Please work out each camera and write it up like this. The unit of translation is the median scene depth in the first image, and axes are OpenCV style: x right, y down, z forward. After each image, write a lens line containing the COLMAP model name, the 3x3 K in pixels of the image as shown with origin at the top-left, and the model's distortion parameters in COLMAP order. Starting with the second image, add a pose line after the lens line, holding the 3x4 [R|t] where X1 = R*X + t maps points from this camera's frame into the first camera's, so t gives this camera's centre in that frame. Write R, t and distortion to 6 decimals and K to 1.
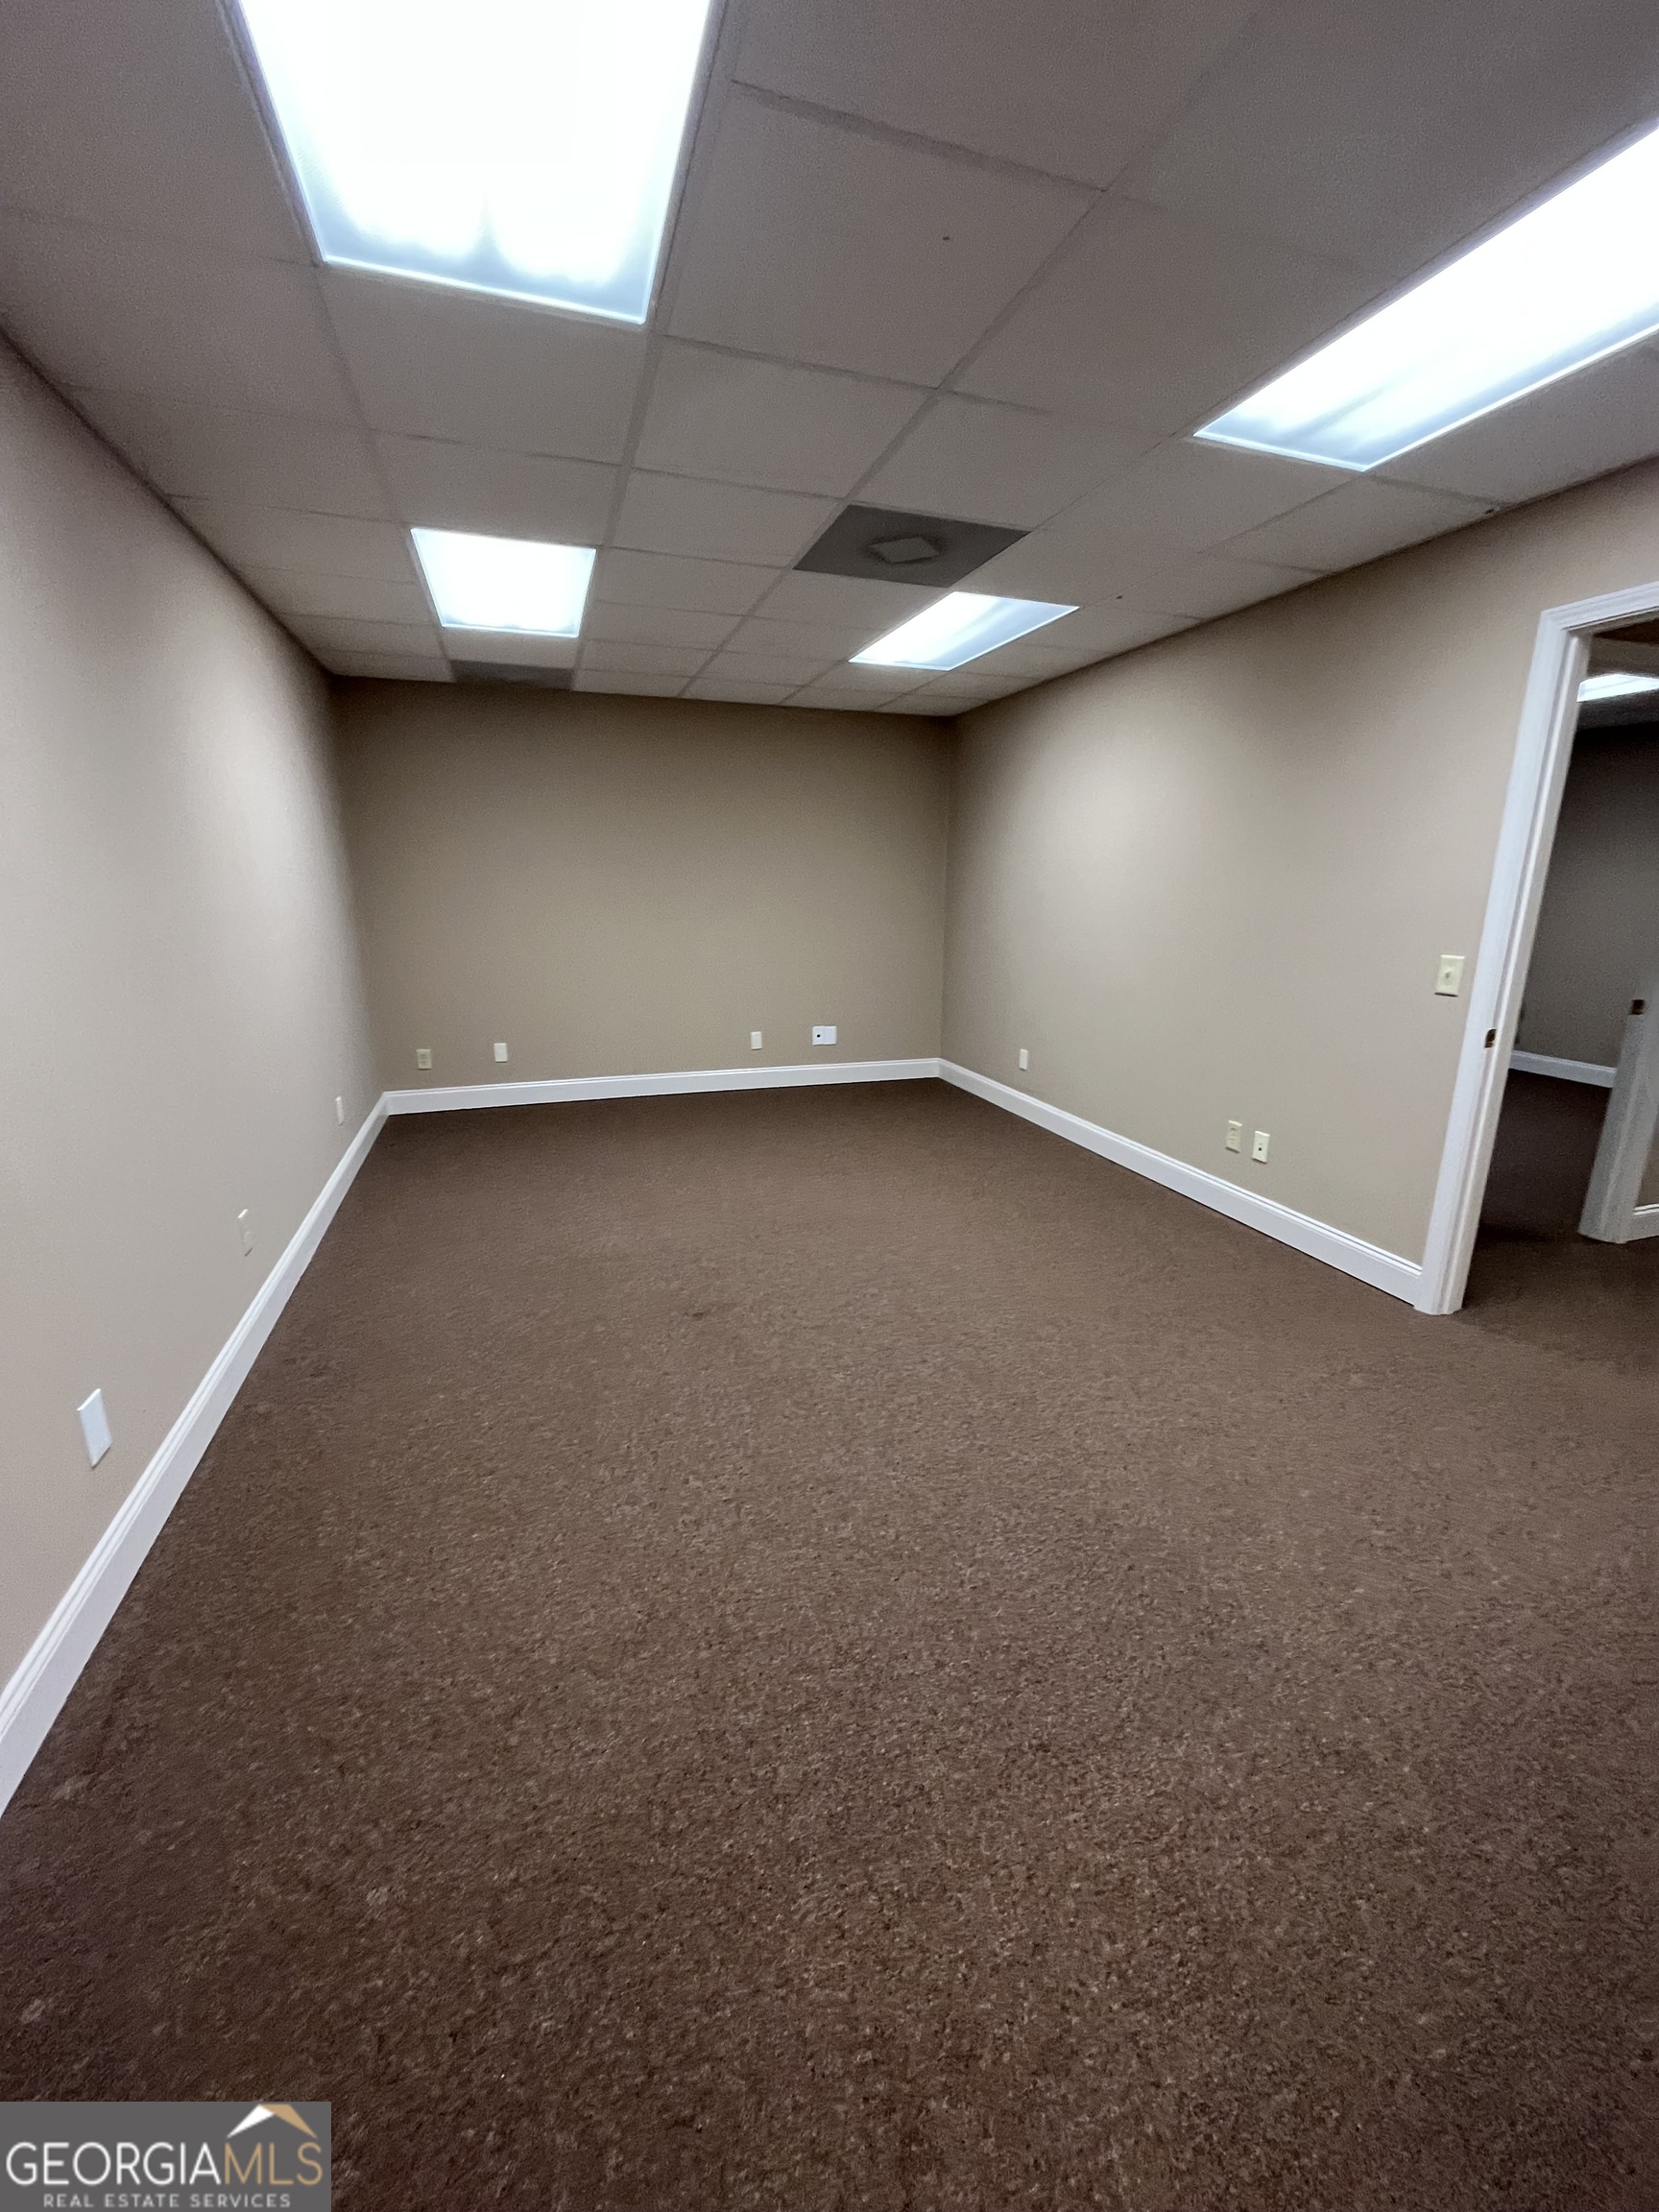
lens RADIAL K [[888.1, 0, 840.5], [0, 888.1, 1111.1], [0, 0, 1]] dist [-0.001221, -0.000504]
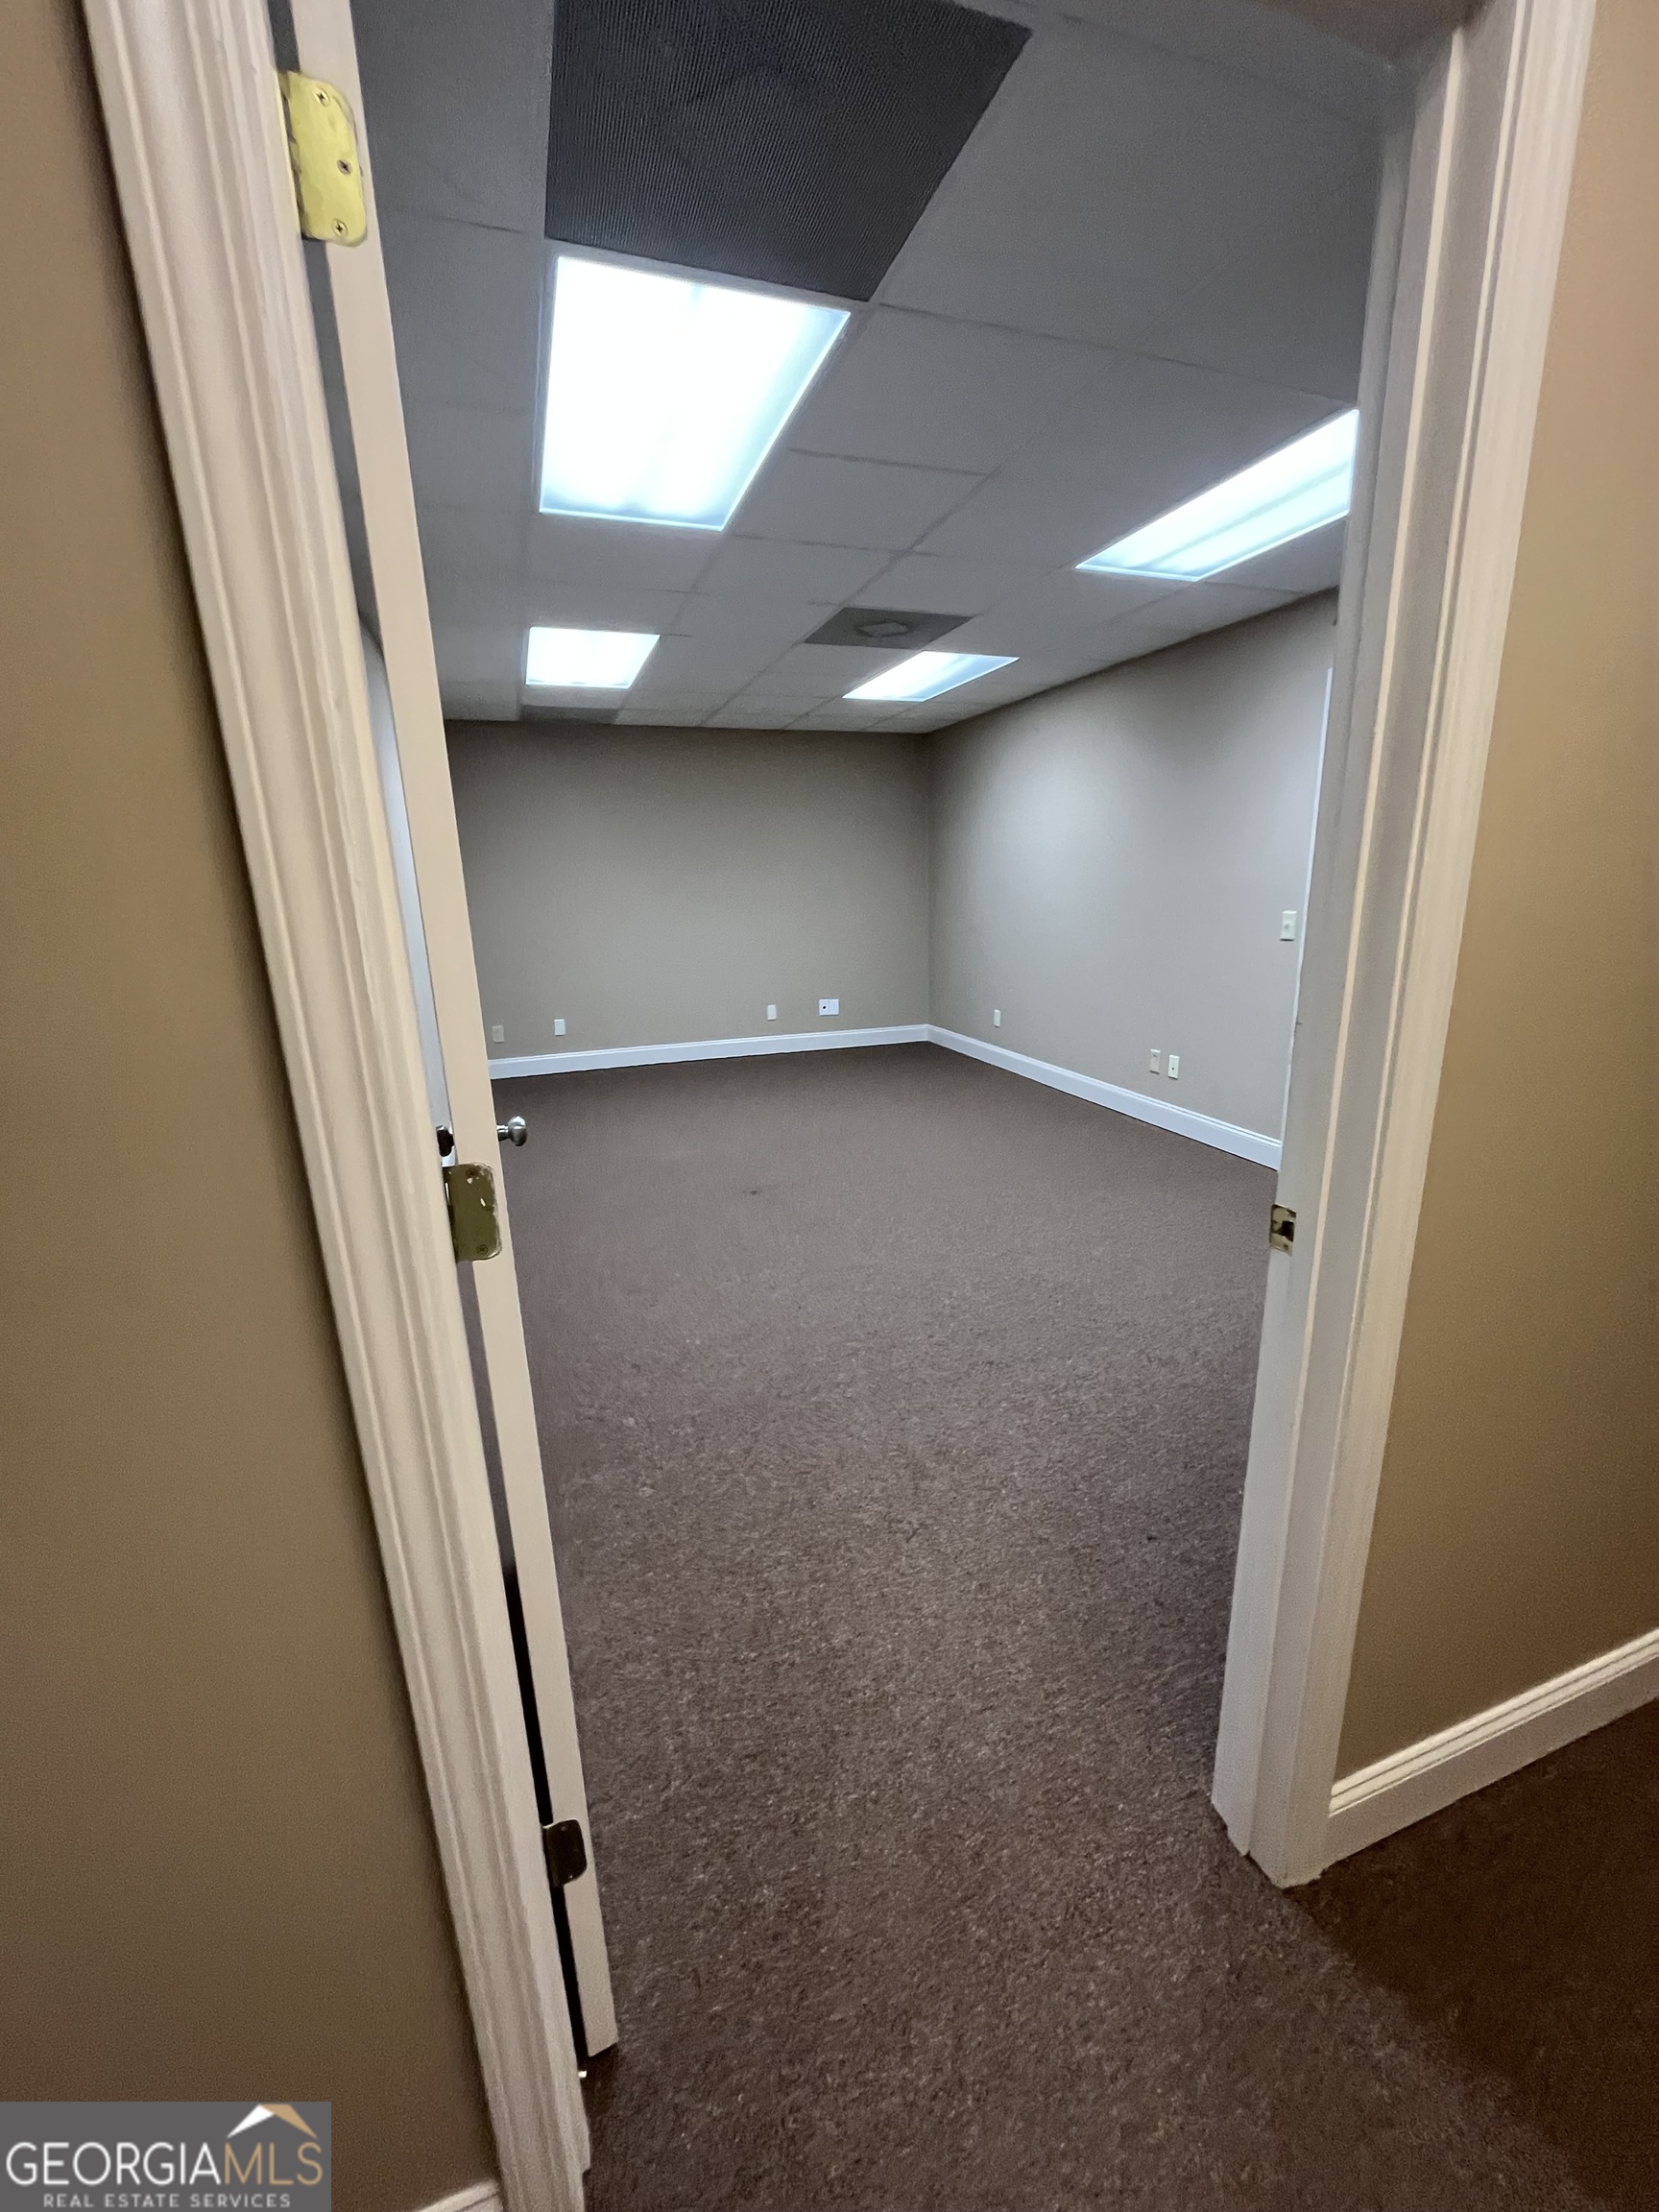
lens RADIAL K [[888.1, 0, 840.5], [0, 888.1, 1111.1], [0, 0, 1]] dist [-0.001221, -0.000504]
pose [[0.999385, -0.034788, 0.004330, -0.035244], [0.034775, 0.999391, 0.002979, 0.133070], [-0.004431, -0.002826, 0.999986, -0.473581]]
